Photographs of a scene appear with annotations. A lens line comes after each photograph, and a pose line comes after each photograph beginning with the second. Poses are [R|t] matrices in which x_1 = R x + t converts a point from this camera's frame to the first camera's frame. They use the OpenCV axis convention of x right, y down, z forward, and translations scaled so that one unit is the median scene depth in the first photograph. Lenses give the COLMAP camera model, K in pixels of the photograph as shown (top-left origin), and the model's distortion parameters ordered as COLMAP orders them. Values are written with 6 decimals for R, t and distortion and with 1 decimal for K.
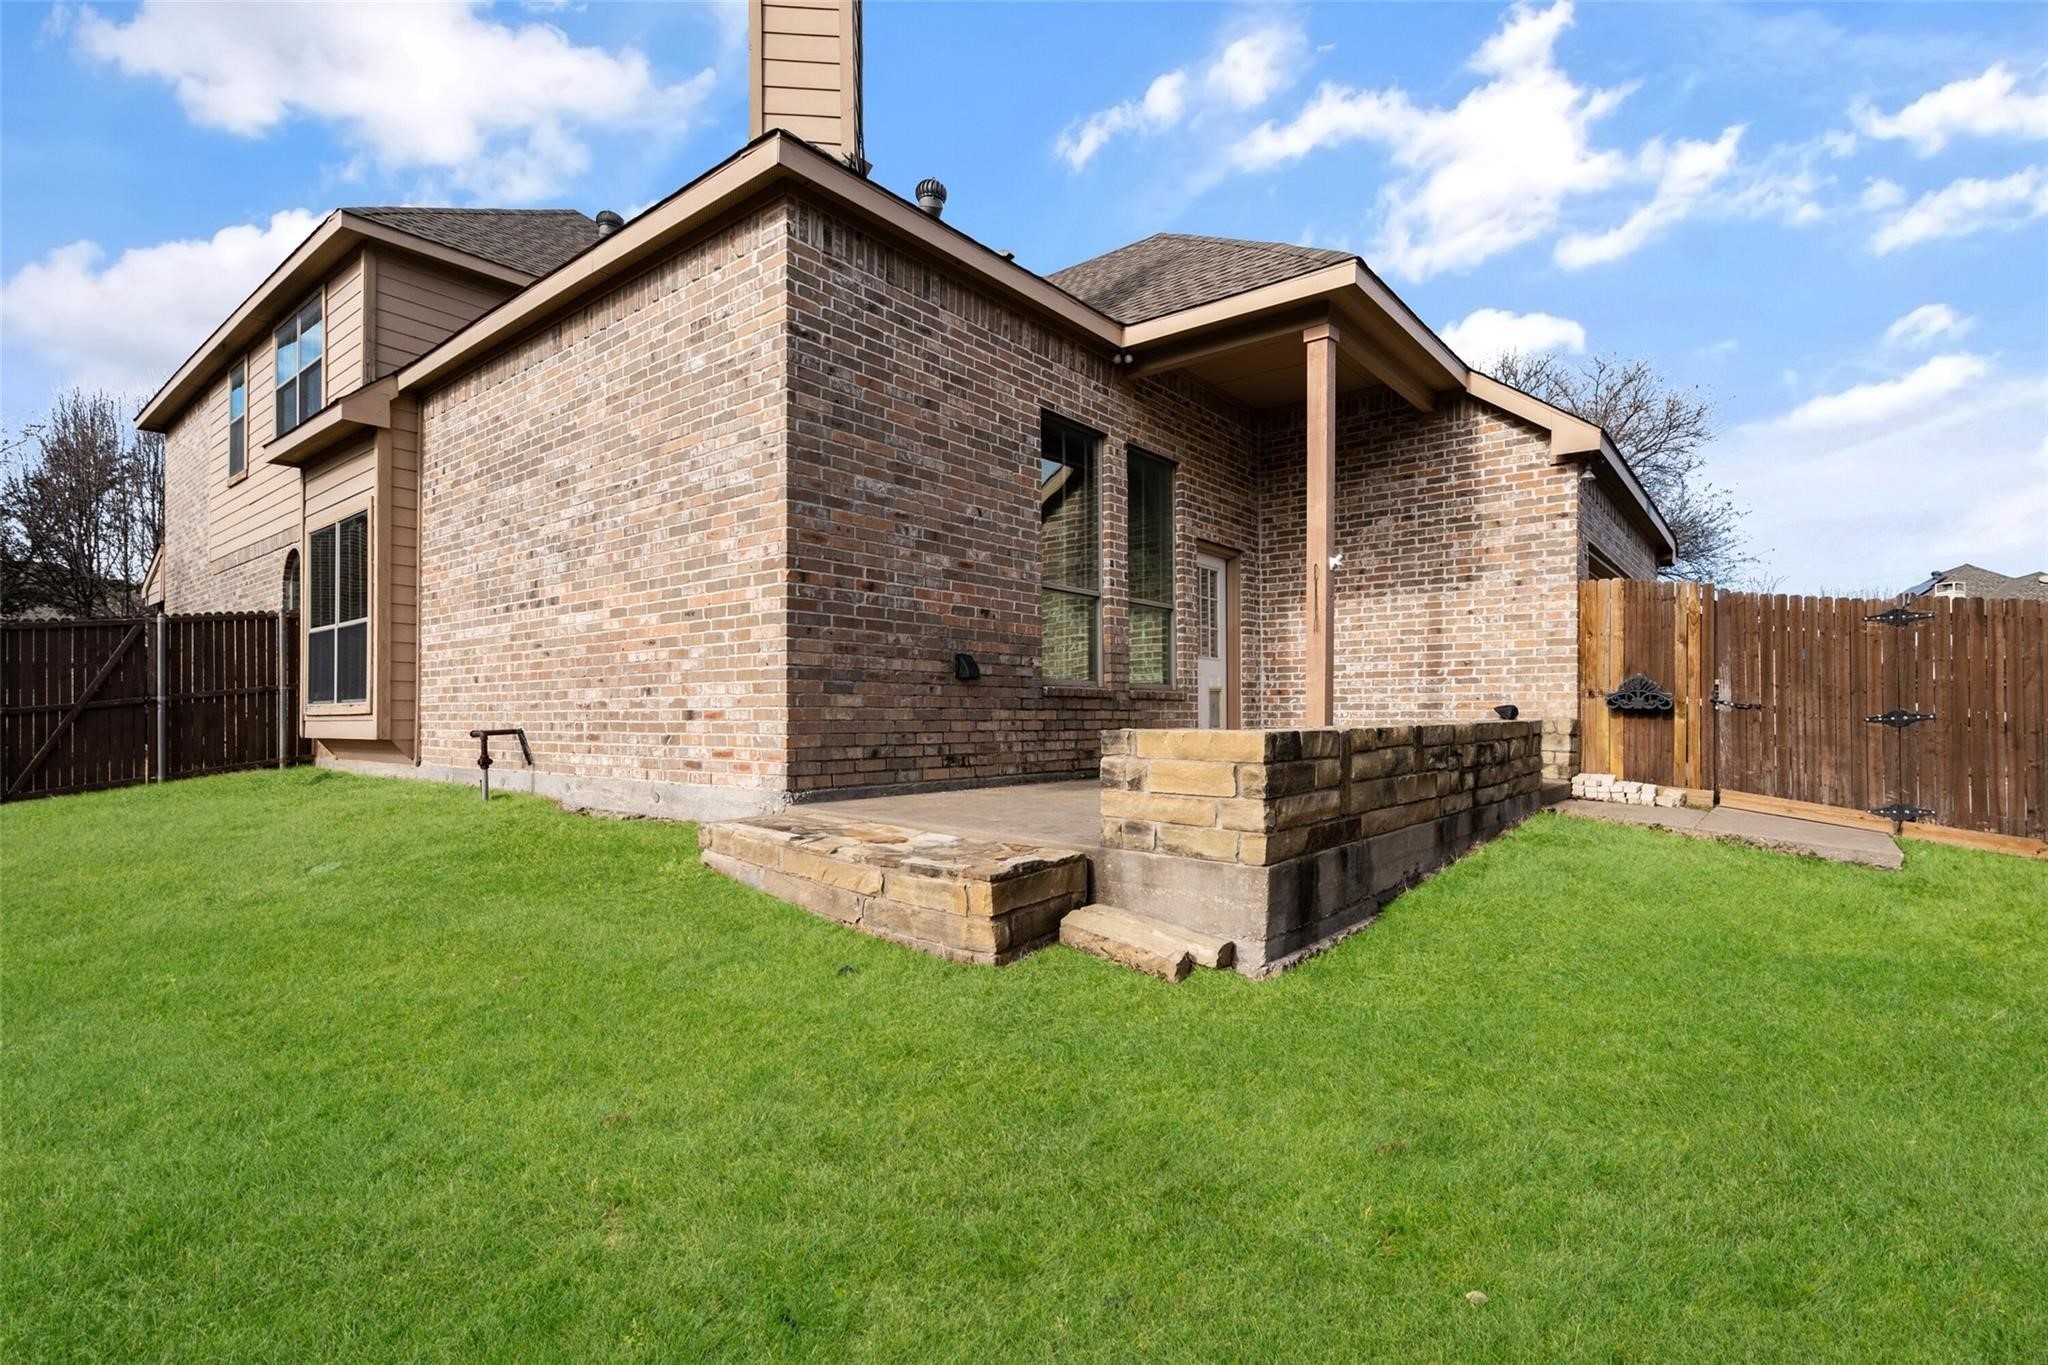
lens RADIAL K [[924.0, 0, 1024.7], [0, 924.0, 692.0], [0, 0, 1]] dist [-0.000539, -0.000294]
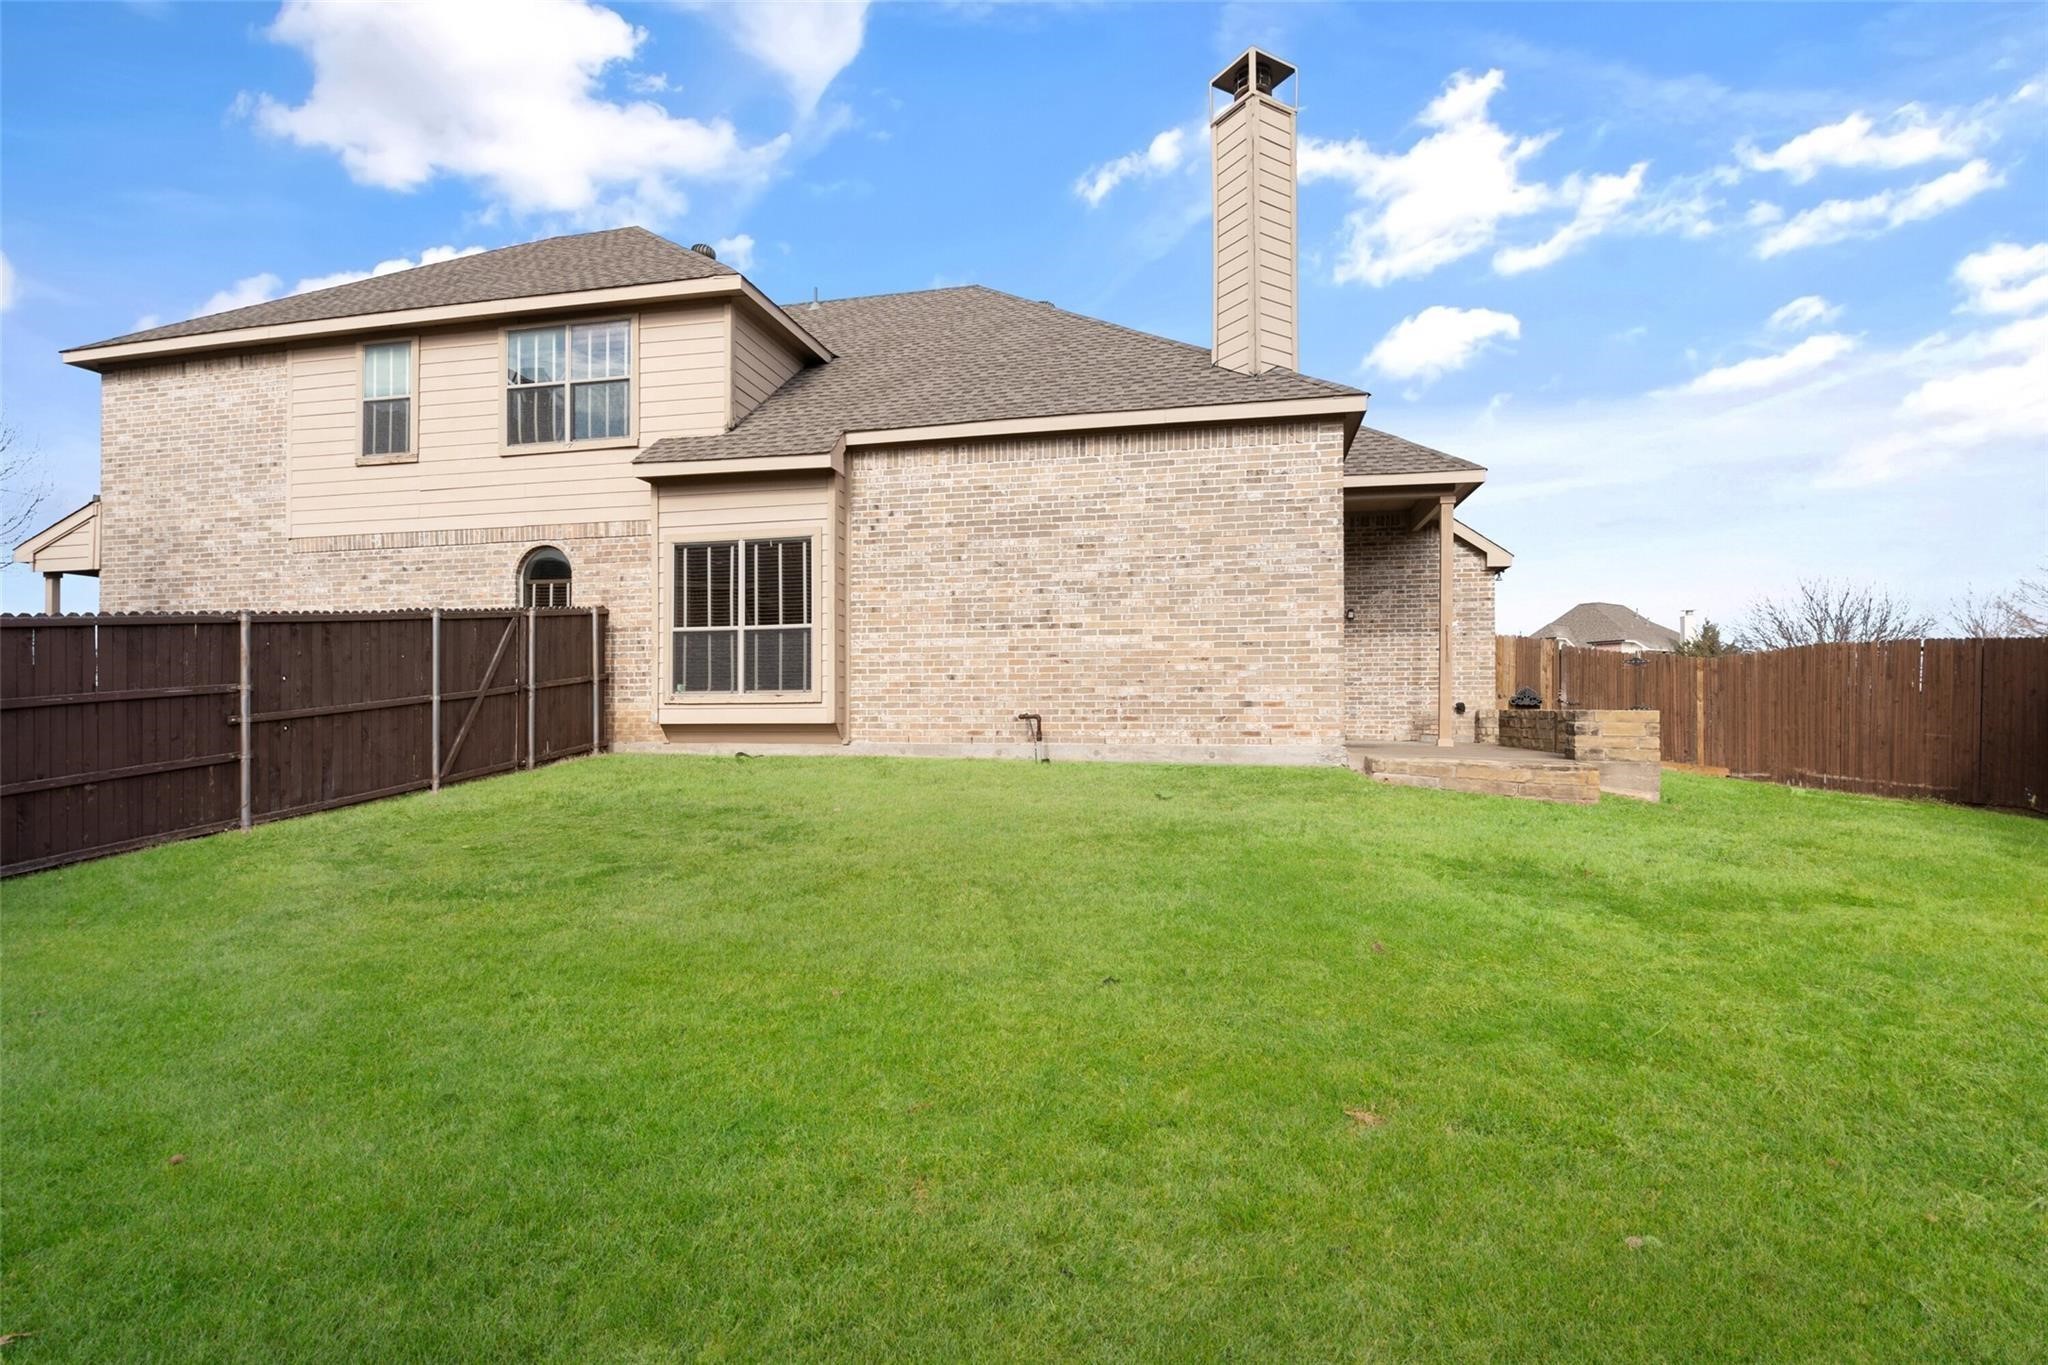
lens RADIAL K [[904.0, 0, 1024.0], [0, 904.0, 682.5], [0, 0, 1]] dist [0.000737, 0.000061]
pose [[0.900850, 0.017215, 0.433789, -1.336873], [-0.013309, 0.999839, -0.012041, 0.010546], [-0.433926, 0.005074, 0.900934, -0.280202]]
